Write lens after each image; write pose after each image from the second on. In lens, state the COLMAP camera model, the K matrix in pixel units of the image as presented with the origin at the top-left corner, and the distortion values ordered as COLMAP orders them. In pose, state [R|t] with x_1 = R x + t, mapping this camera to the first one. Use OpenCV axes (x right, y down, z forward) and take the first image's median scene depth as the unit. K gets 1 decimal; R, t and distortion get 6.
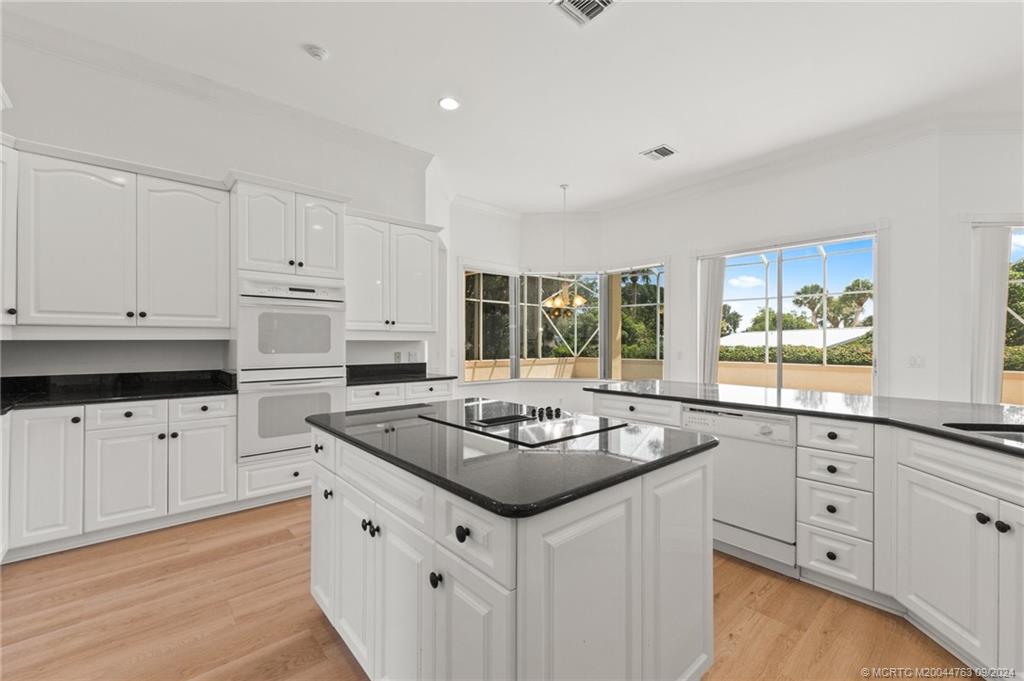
lens RADIAL K [[427.5, 0, 514.2], [0, 427.5, 339.3], [0, 0, 1]] dist [0.001770, -0.000556]
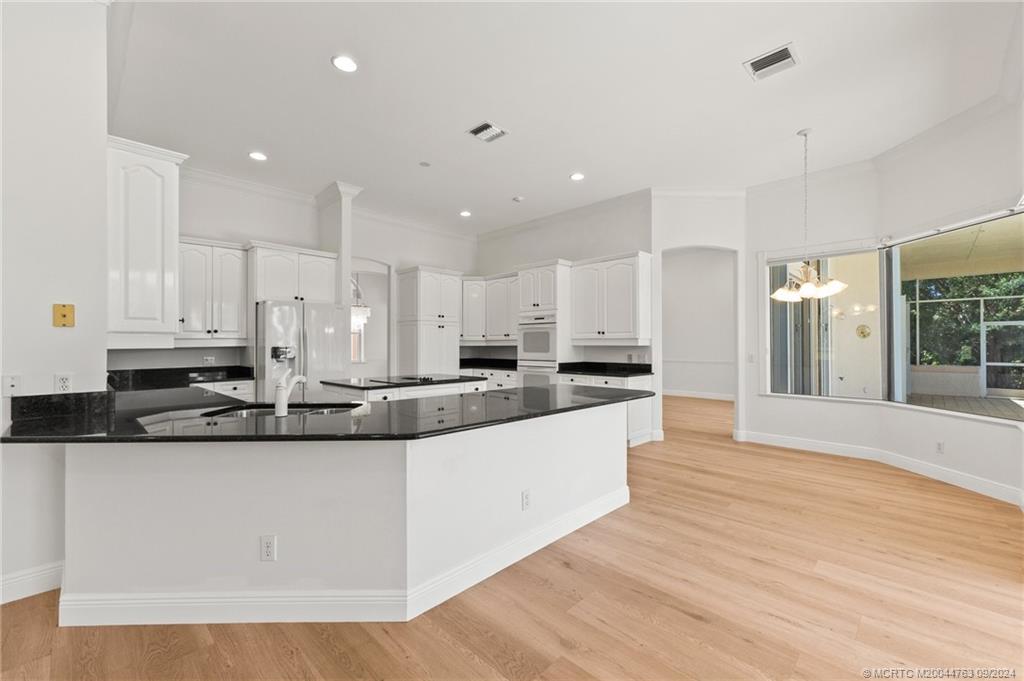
lens RADIAL K [[427.5, 0, 517.0], [0, 427.5, 344.8], [0, 0, 1]] dist [0.001770, -0.000556]
pose [[0.078217, -0.002158, -0.996934, 1.121306], [0.007183, 0.999973, -0.001601, 0.000425], [0.996911, -0.007036, 0.078230, 0.633675]]
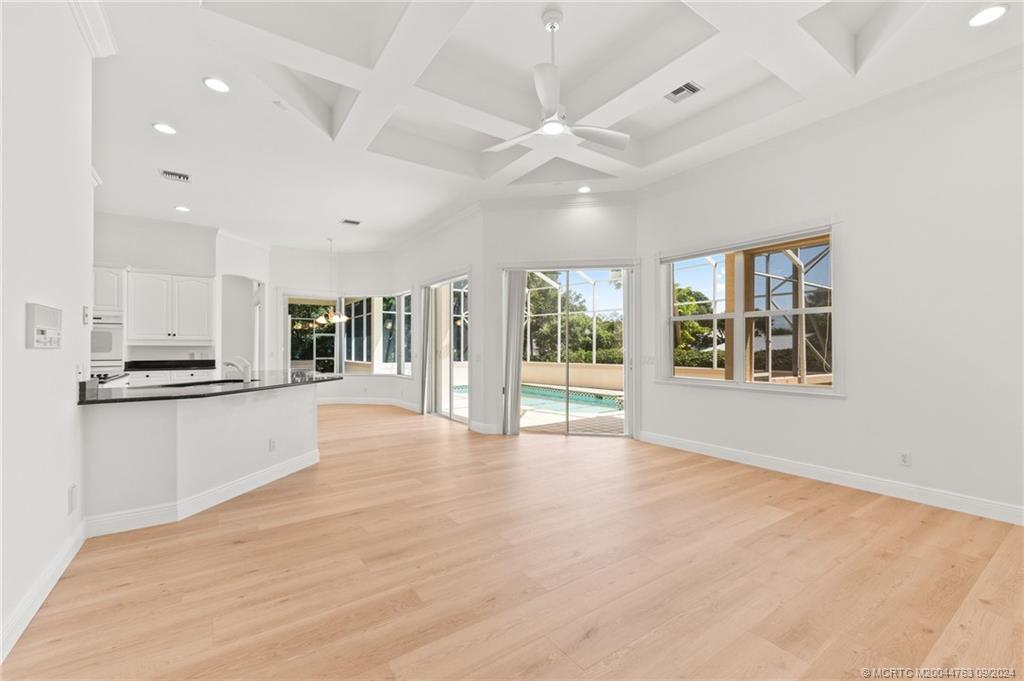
lens RADIAL K [[427.5, 0, 514.9], [0, 427.5, 339.9], [0, 0, 1]] dist [0.001770, -0.000556]
pose [[0.992739, -0.004473, -0.120205, 1.275623], [0.003084, 0.999926, -0.011733, 0.004345], [0.120248, 0.011277, 0.992680, -0.509534]]
